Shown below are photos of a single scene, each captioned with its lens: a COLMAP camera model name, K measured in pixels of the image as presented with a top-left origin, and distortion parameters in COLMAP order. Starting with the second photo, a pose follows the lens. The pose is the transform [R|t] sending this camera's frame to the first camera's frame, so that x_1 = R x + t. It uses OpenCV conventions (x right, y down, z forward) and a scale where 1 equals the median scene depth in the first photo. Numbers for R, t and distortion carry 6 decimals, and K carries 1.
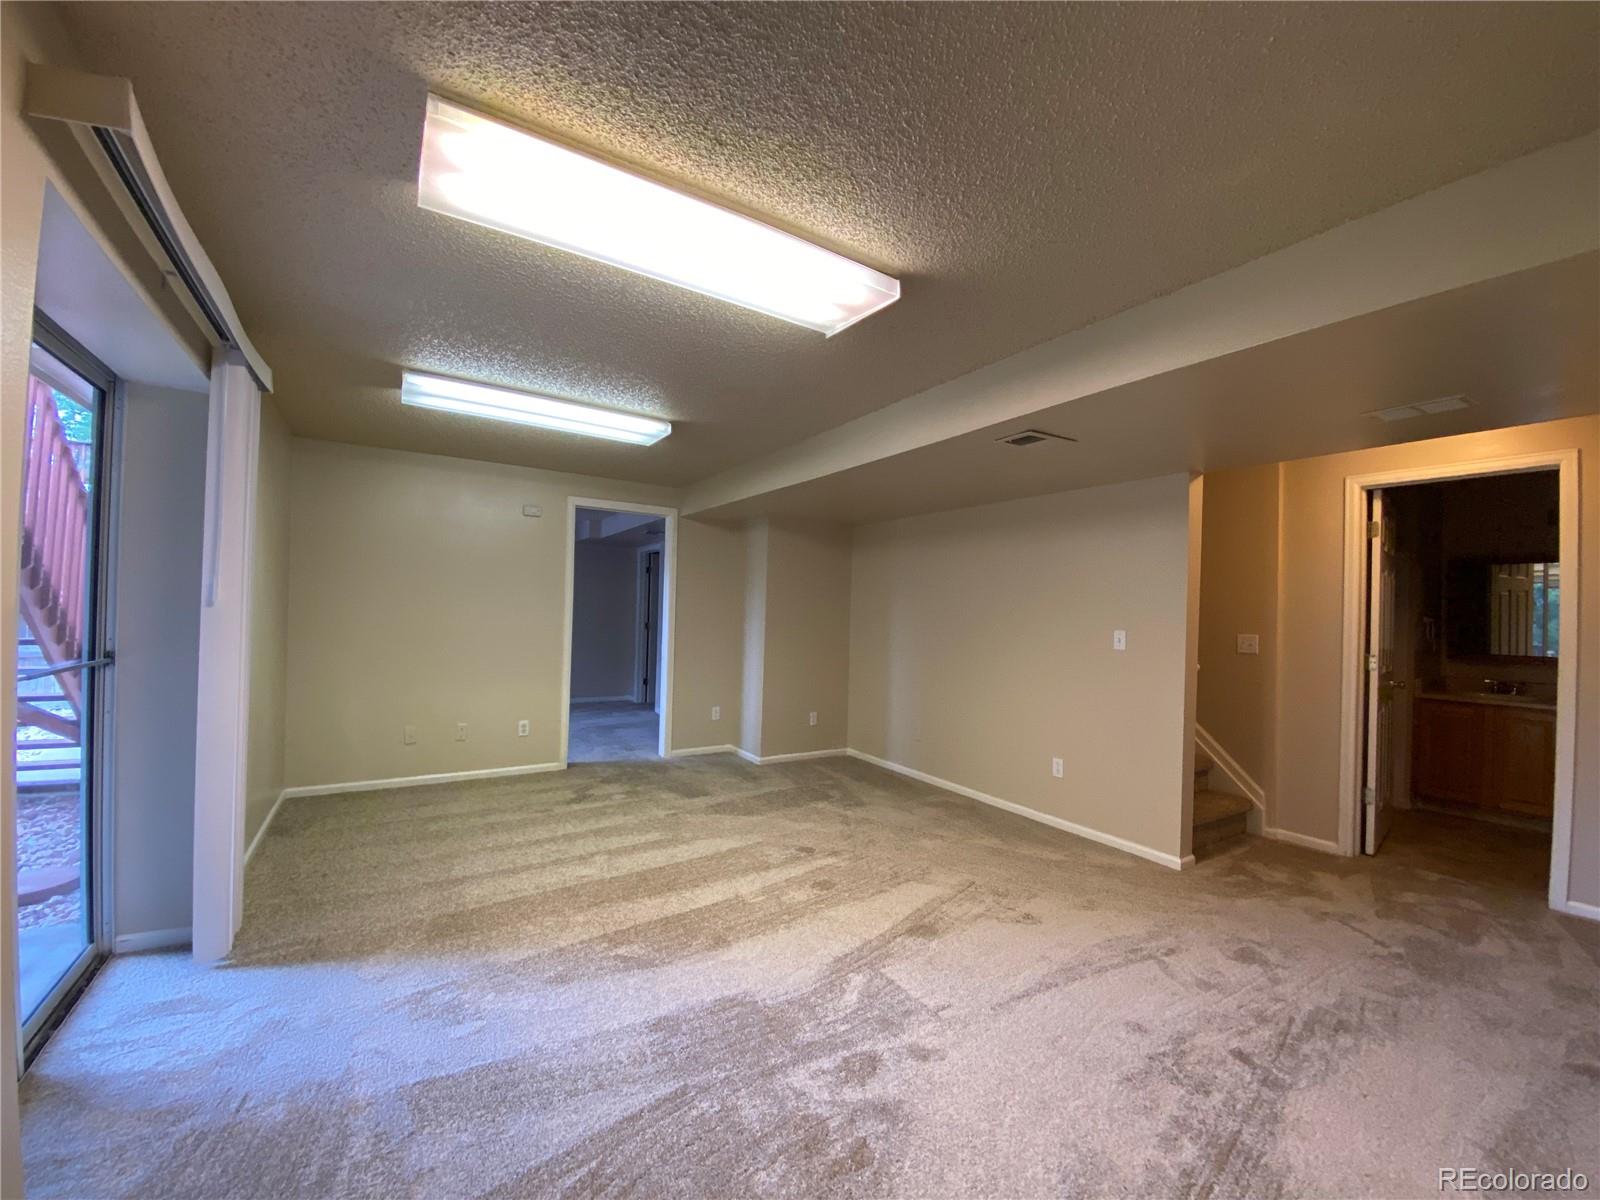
lens RADIAL K [[647.9, 0, 791.5], [0, 647.9, 598.3], [0, 0, 1]] dist [-0.003044, -0.004251]
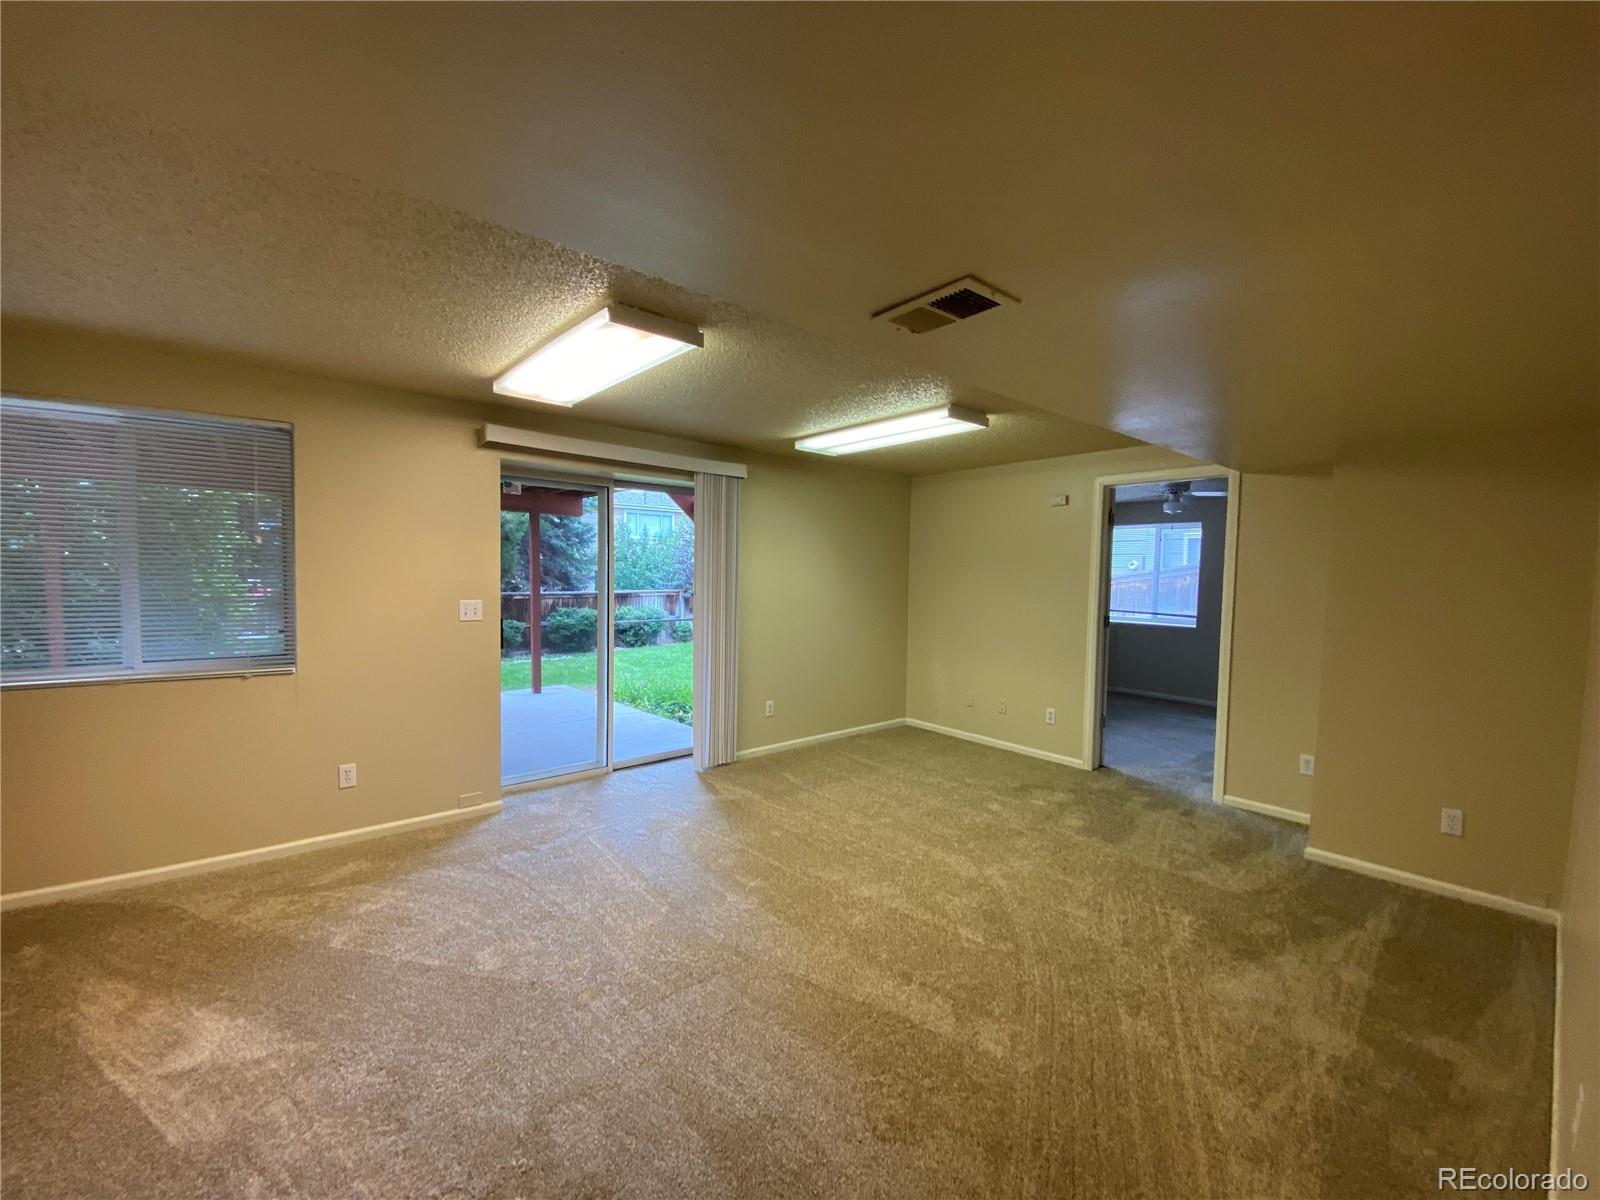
lens RADIAL K [[647.9, 0, 787.9], [0, 647.9, 597.5], [0, 0, 1]] dist [-0.003044, -0.004251]
pose [[0.162772, 0.026164, -0.986317, 0.572816], [0.004602, 0.999617, 0.027276, -0.015946], [0.986653, -0.008979, 0.162590, 0.487445]]
